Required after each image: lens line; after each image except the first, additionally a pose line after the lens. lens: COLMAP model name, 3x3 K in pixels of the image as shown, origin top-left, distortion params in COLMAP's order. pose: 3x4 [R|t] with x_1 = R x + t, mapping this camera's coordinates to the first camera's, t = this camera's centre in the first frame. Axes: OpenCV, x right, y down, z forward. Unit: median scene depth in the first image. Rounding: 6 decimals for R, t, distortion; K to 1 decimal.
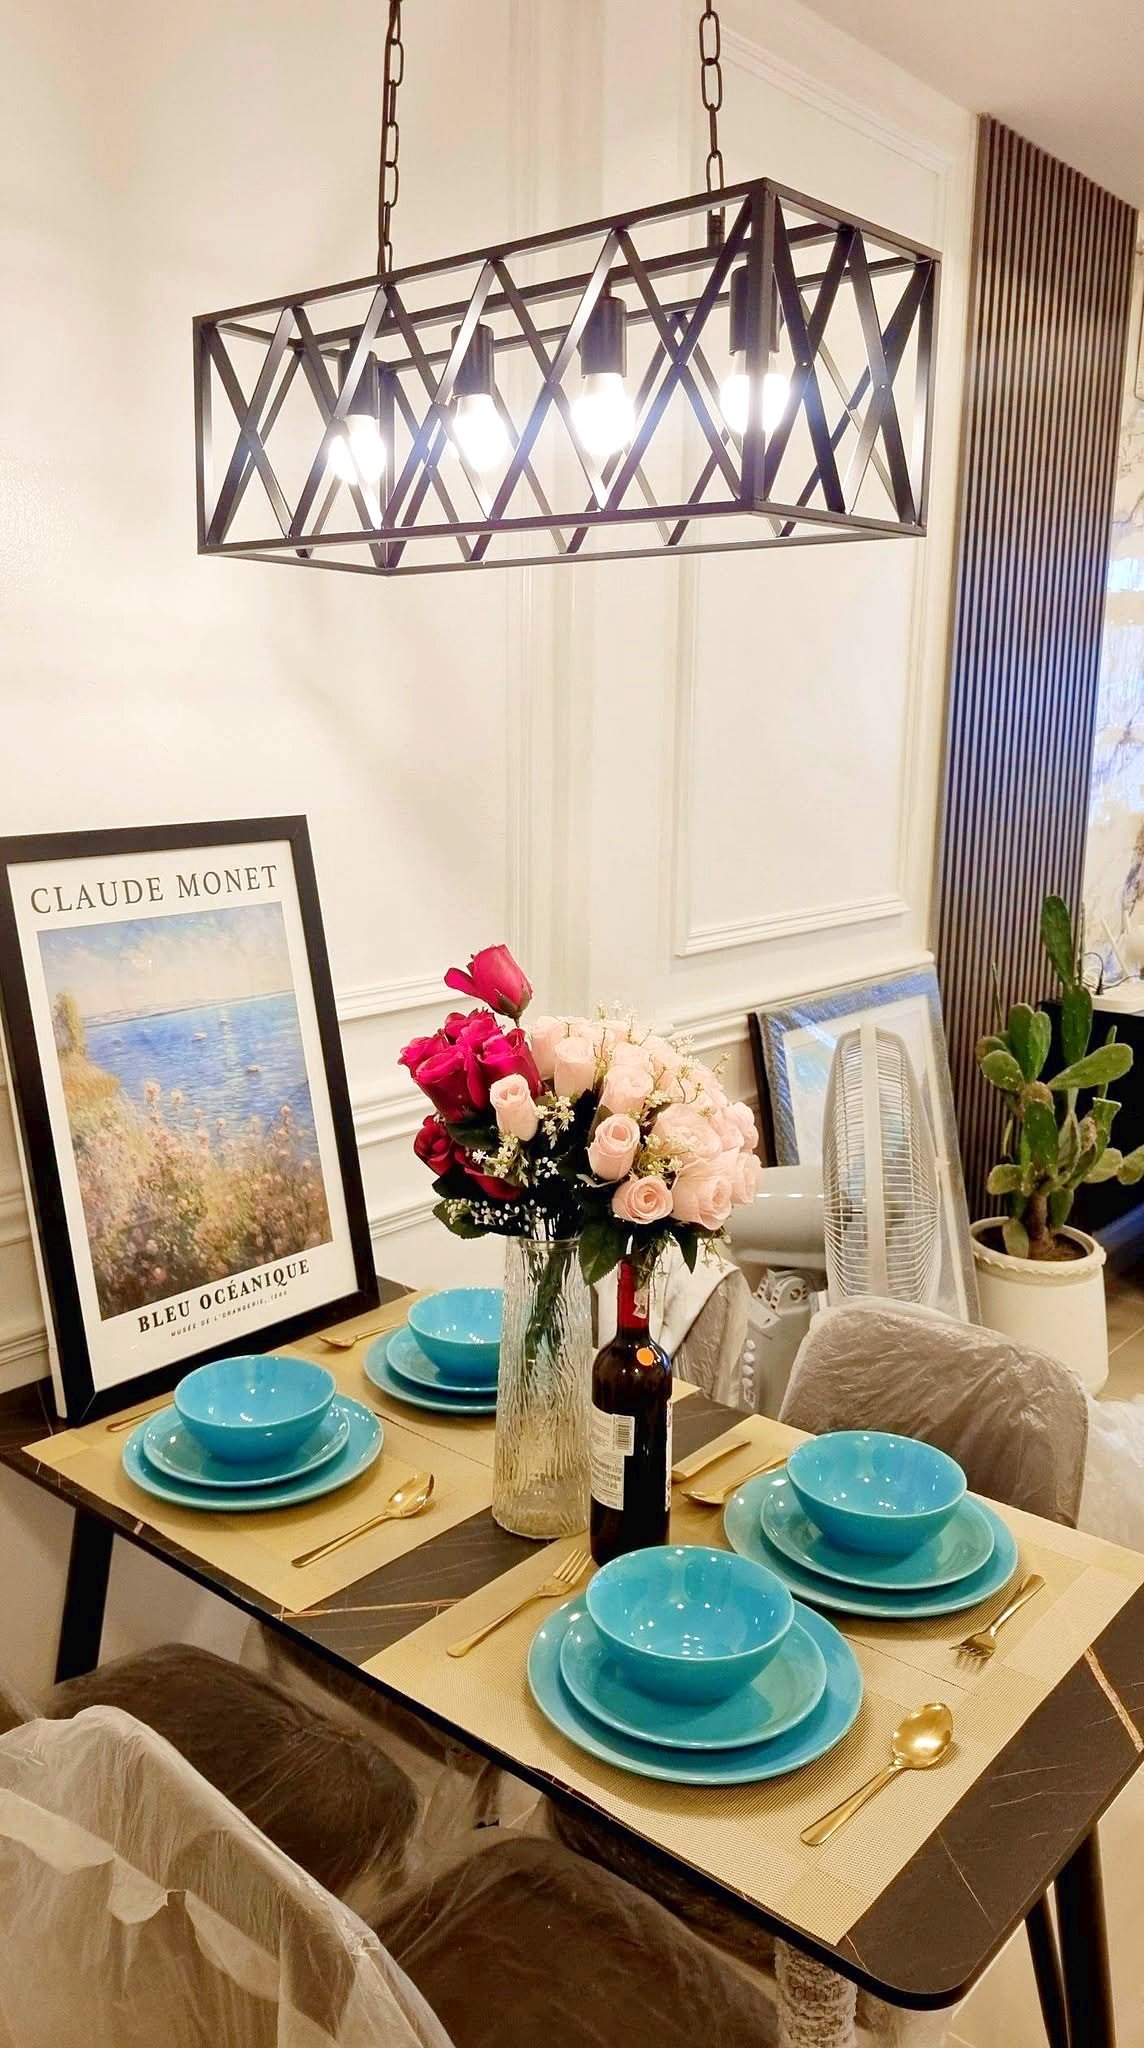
lens RADIAL K [[1544.9, 0, 572.0], [0, 1544.9, 1024.0], [0, 0, 1]] dist [0.041931, -0.000800]
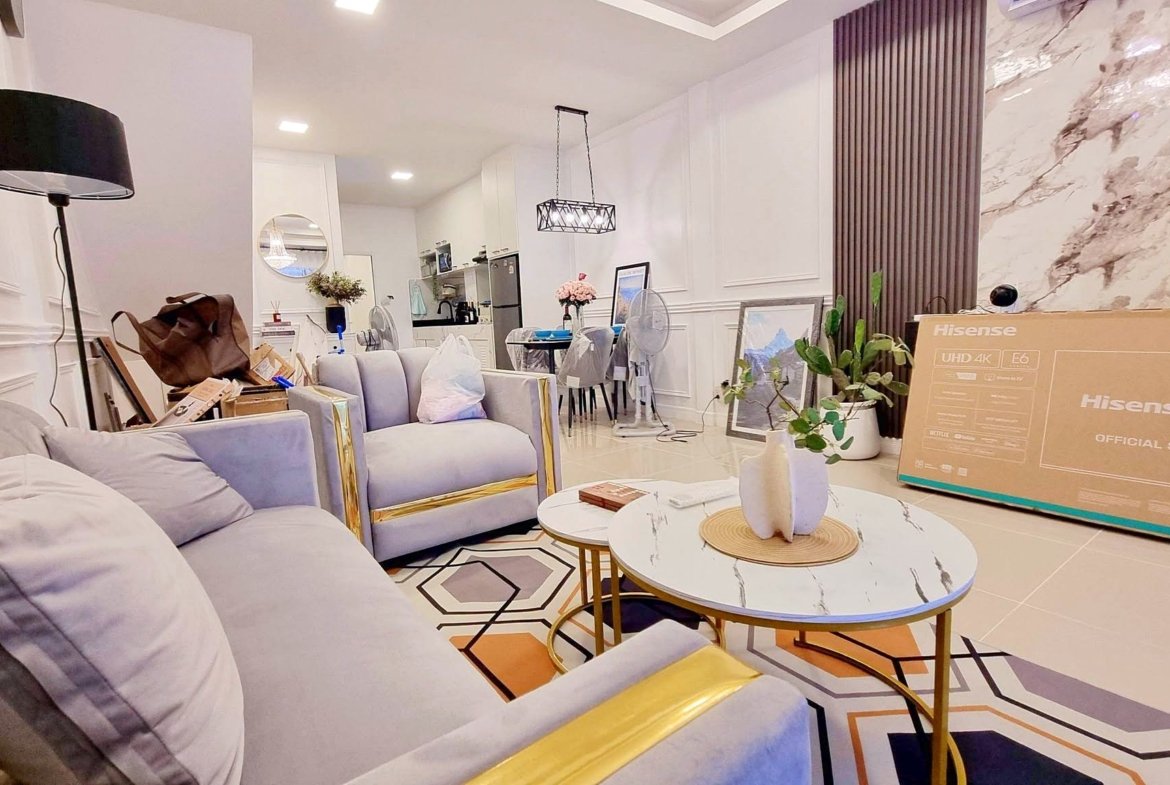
lens RADIAL K [[560.8, 0, 588.3], [0, 560.8, 385.9], [0, 0, 1]] dist [0.003882, -0.000066]
pose [[-0.235984, 0.113266, -0.965133, 2.566452], [-0.149575, 0.977114, 0.151245, 0.074207], [0.960176, 0.180051, -0.213642, 1.484741]]
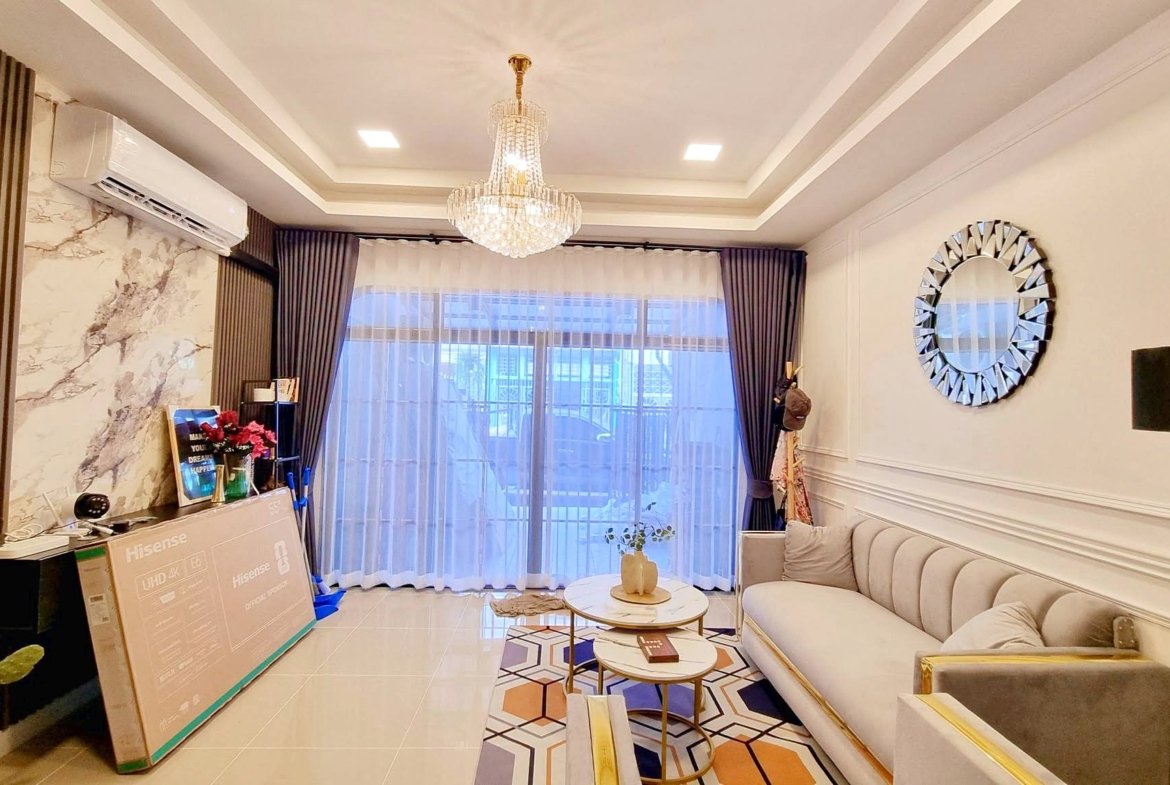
lens RADIAL K [[560.8, 0, 588.3], [0, 560.8, 385.9], [0, 0, 1]] dist [0.003882, -0.000066]
pose [[0.733025, 0.027054, 0.679663, 0.775915], [0.121986, 0.977780, -0.170484, -0.011725], [-0.669174, 0.207878, 0.713437, 0.470094]]
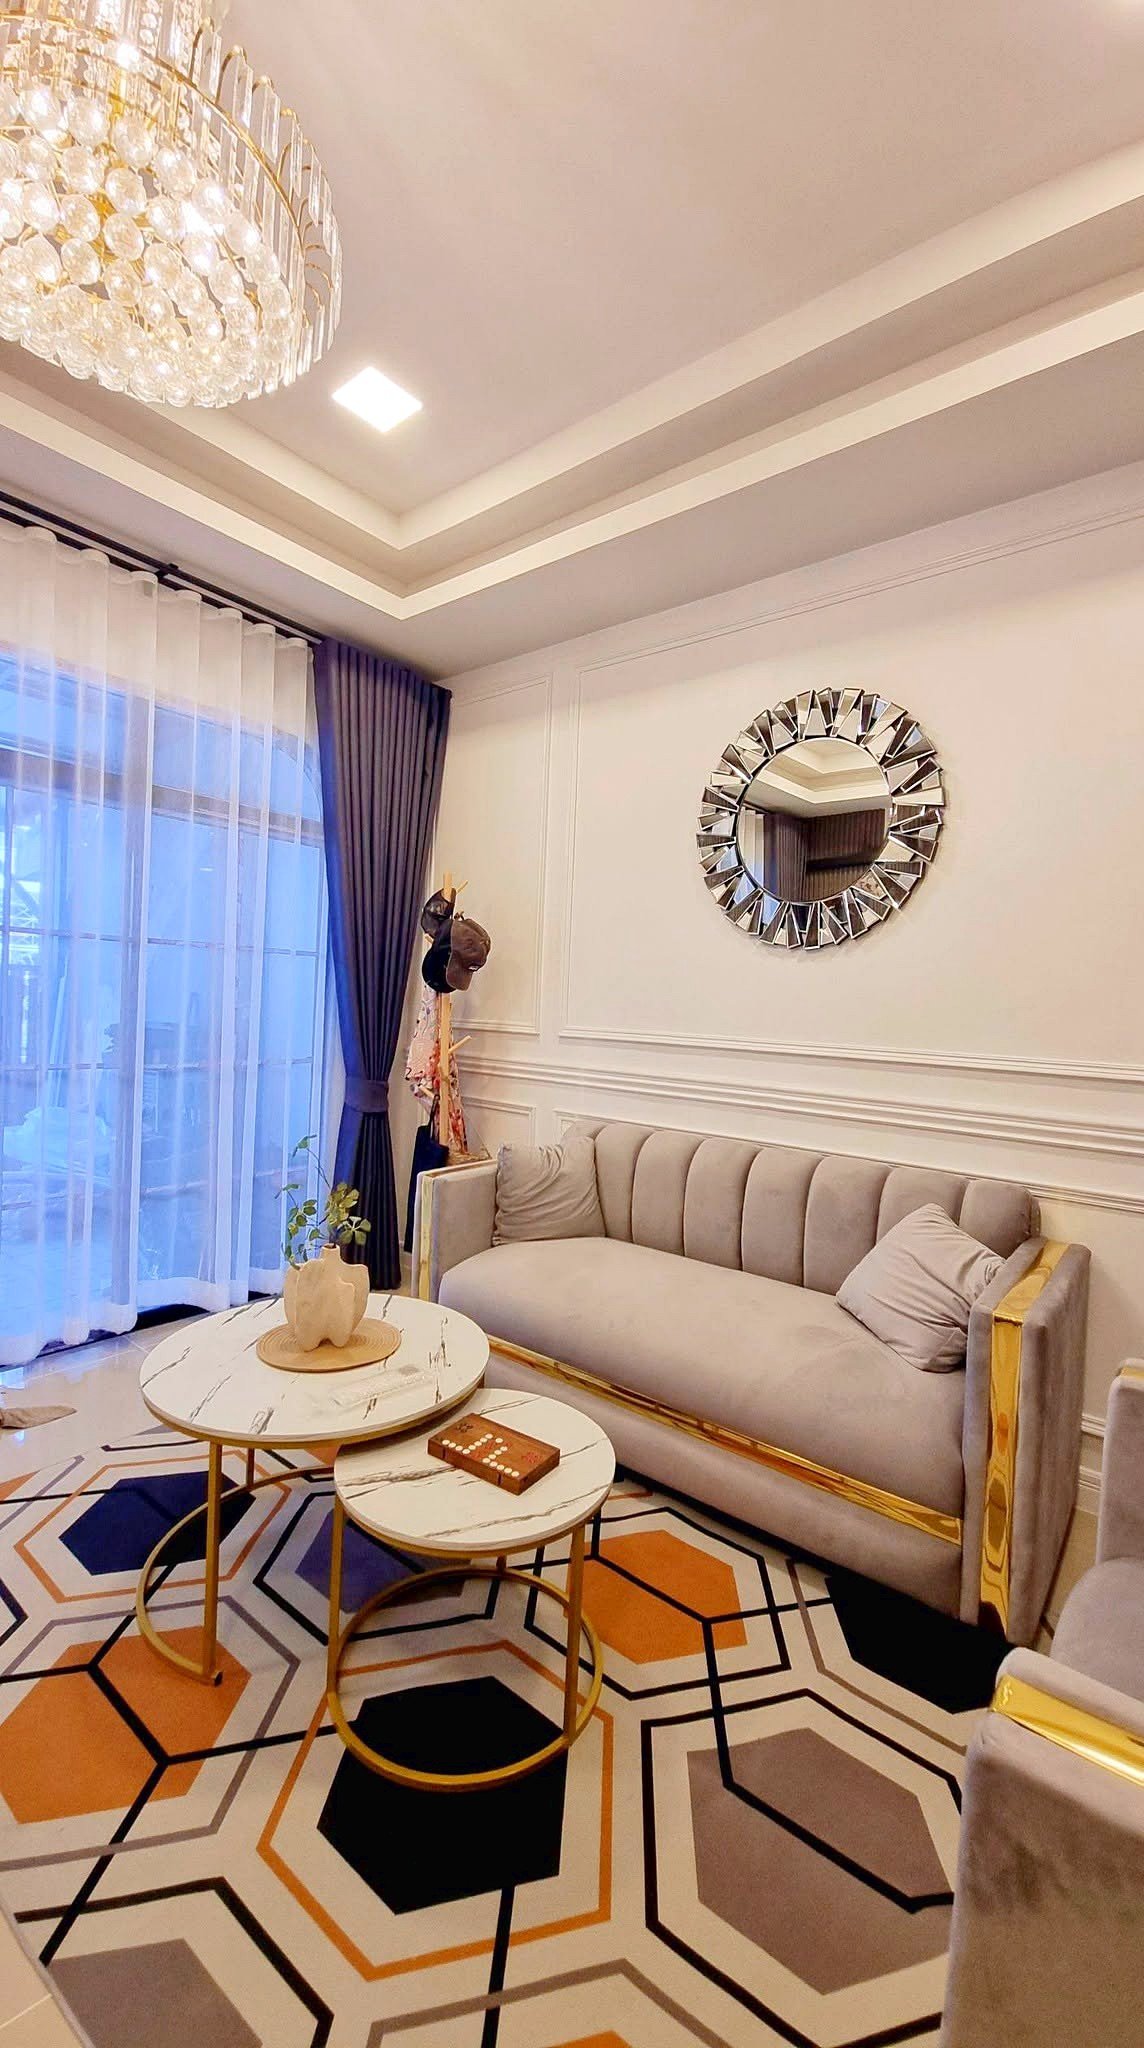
lens RADIAL K [[822.7, 0, 569.8], [0, 822.7, 1020.9], [0, 0, 1]] dist [0.013059, -0.011276]
pose [[-0.018383, -0.036985, 0.999147, 0.951280], [0.155374, 0.987070, 0.039396, -0.077714], [-0.987685, 0.155965, -0.012399, 1.248224]]
